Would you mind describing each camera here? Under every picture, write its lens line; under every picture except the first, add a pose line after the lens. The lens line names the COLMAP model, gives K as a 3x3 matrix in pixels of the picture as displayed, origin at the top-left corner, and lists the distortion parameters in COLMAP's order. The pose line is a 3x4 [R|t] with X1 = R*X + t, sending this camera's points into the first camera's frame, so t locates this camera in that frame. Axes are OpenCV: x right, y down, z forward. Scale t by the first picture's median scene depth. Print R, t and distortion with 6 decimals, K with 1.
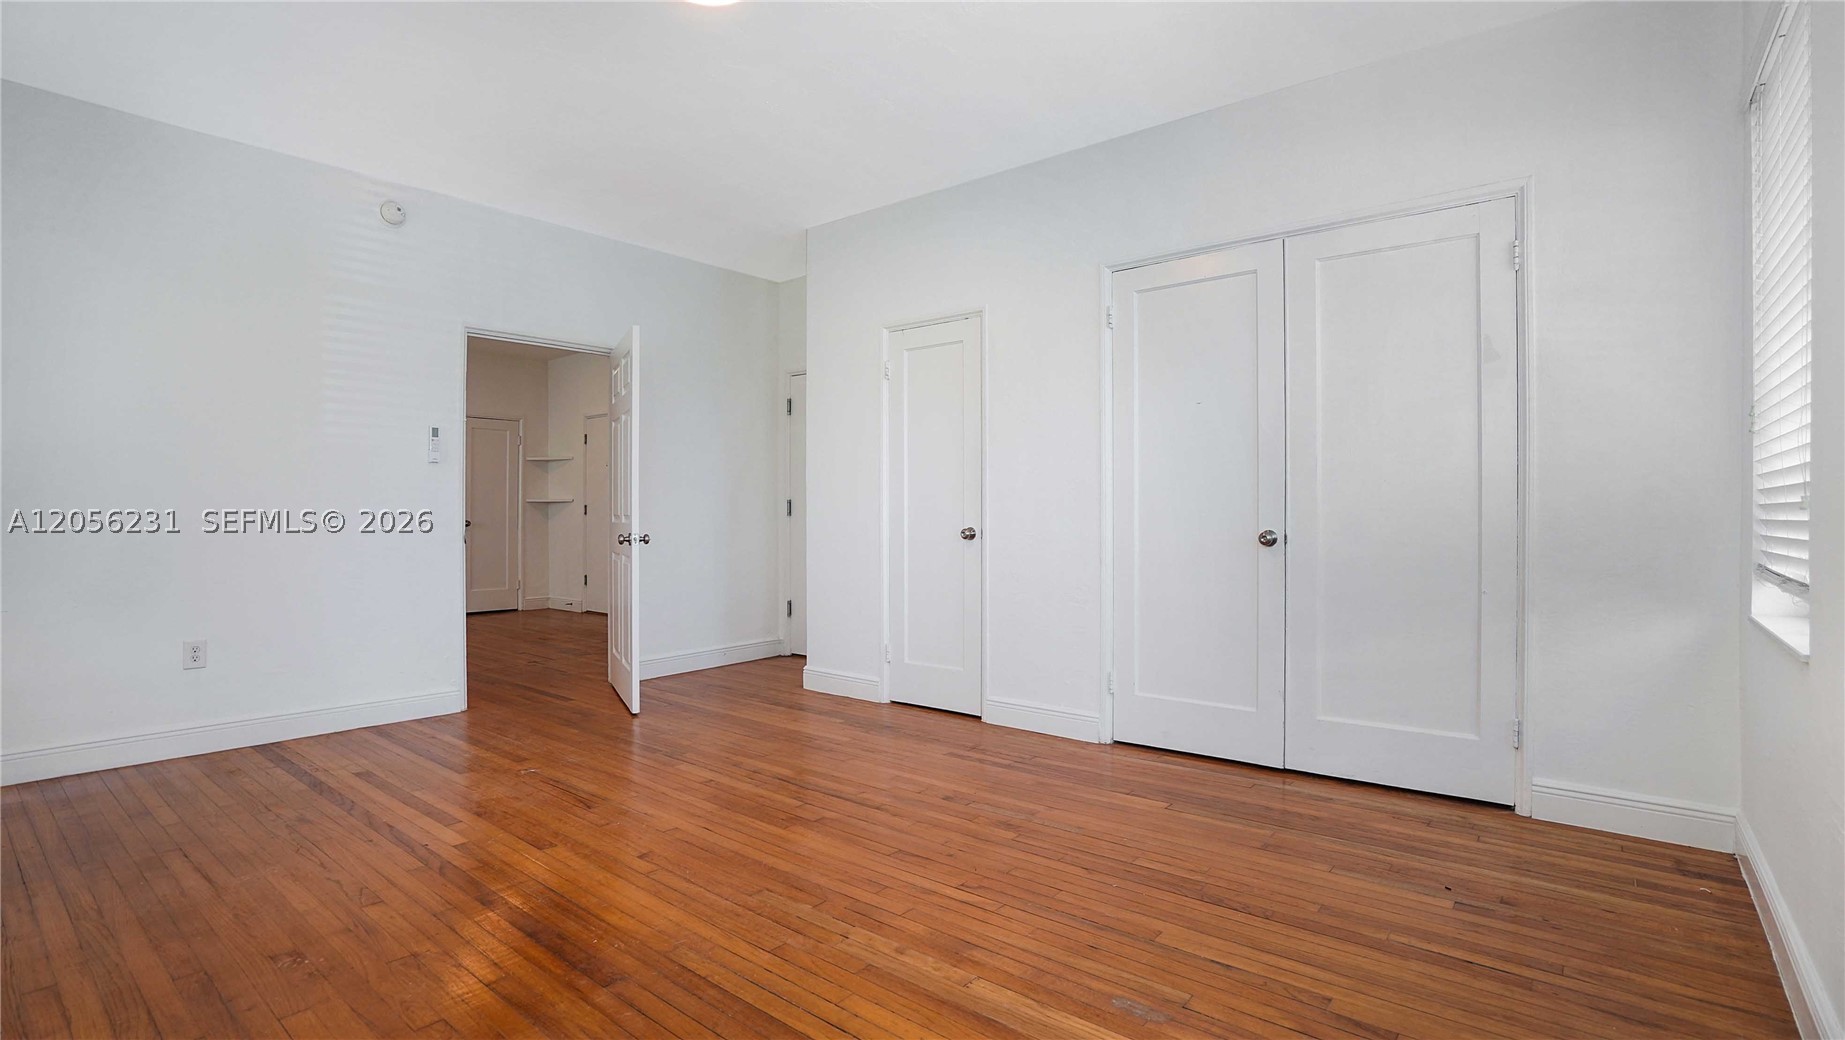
lens RADIAL K [[863.2, 0, 910.1], [0, 863.2, 520.4], [0, 0, 1]] dist [-0.059624, 0.025495]
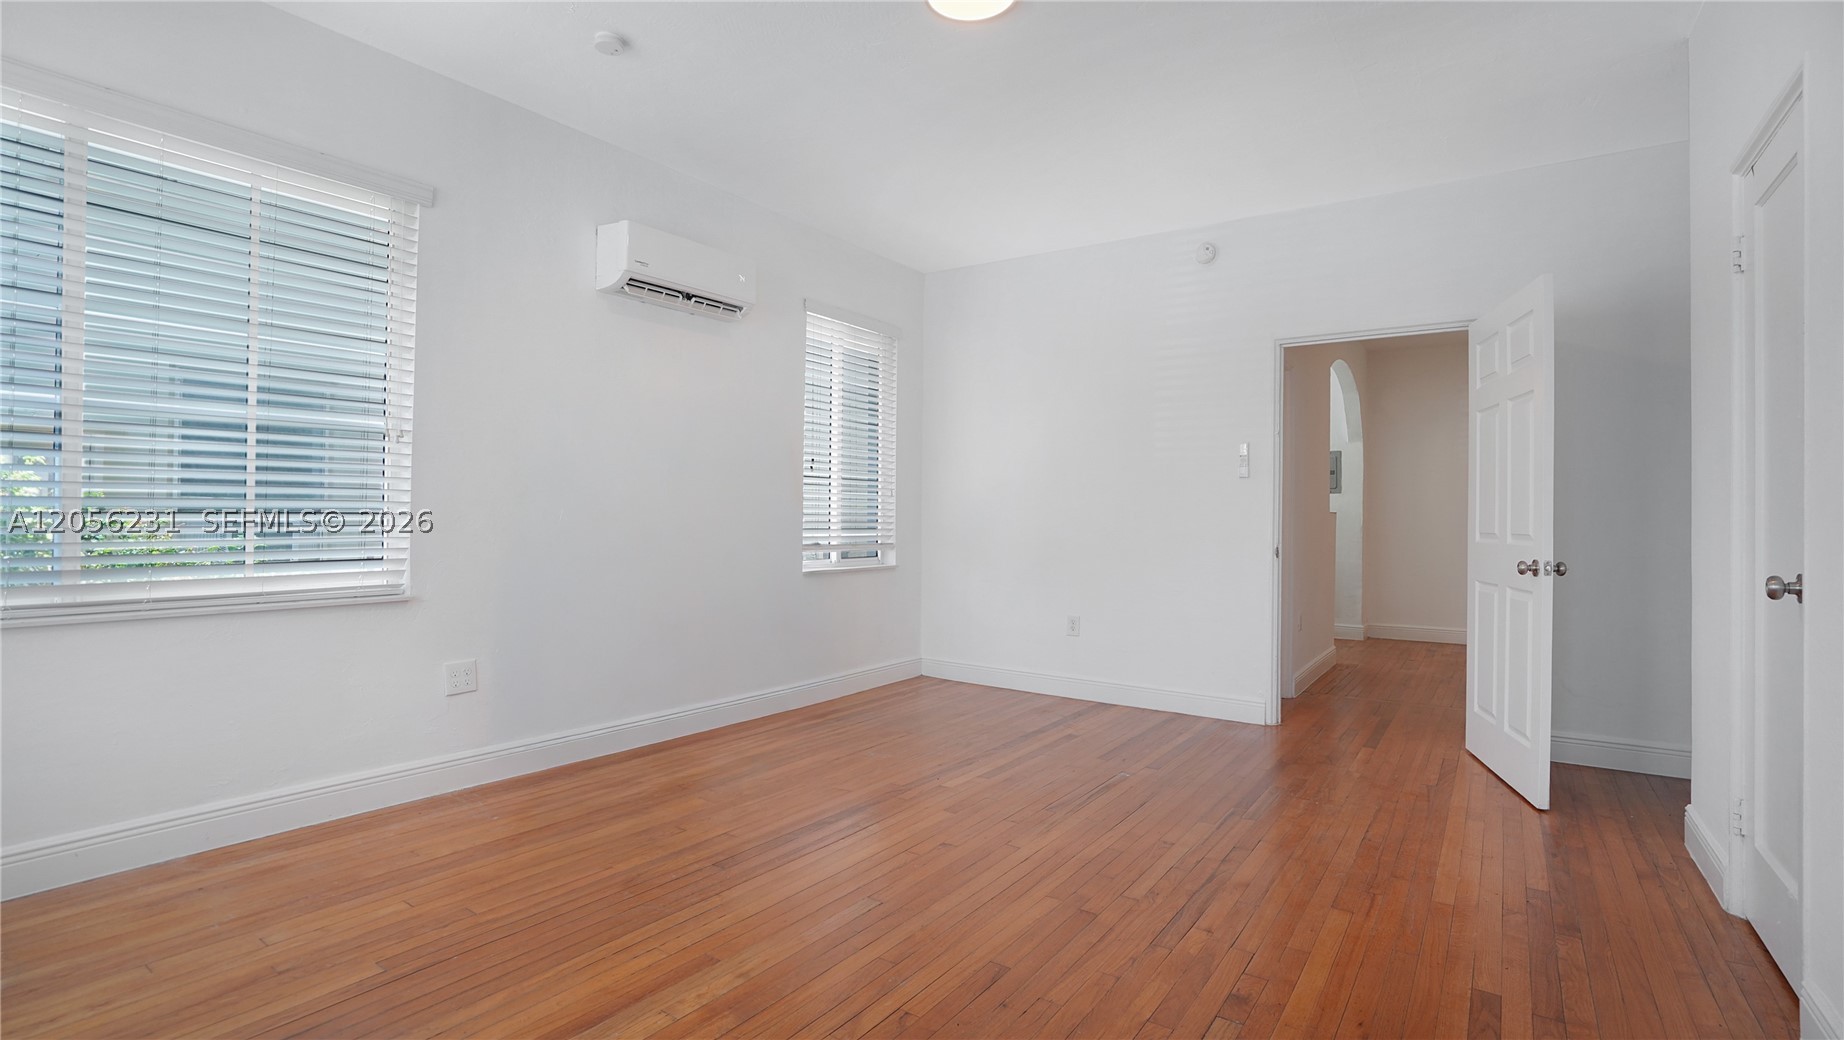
lens RADIAL K [[862.8, 0, 909.6], [0, 862.8, 520.4], [0, 0, 1]] dist [-0.059624, 0.025495]
pose [[0.080830, 0.003587, -0.996721, 0.621709], [-0.026669, 0.999643, 0.001434, -0.010154], [0.996371, 0.026466, 0.080897, 0.710829]]
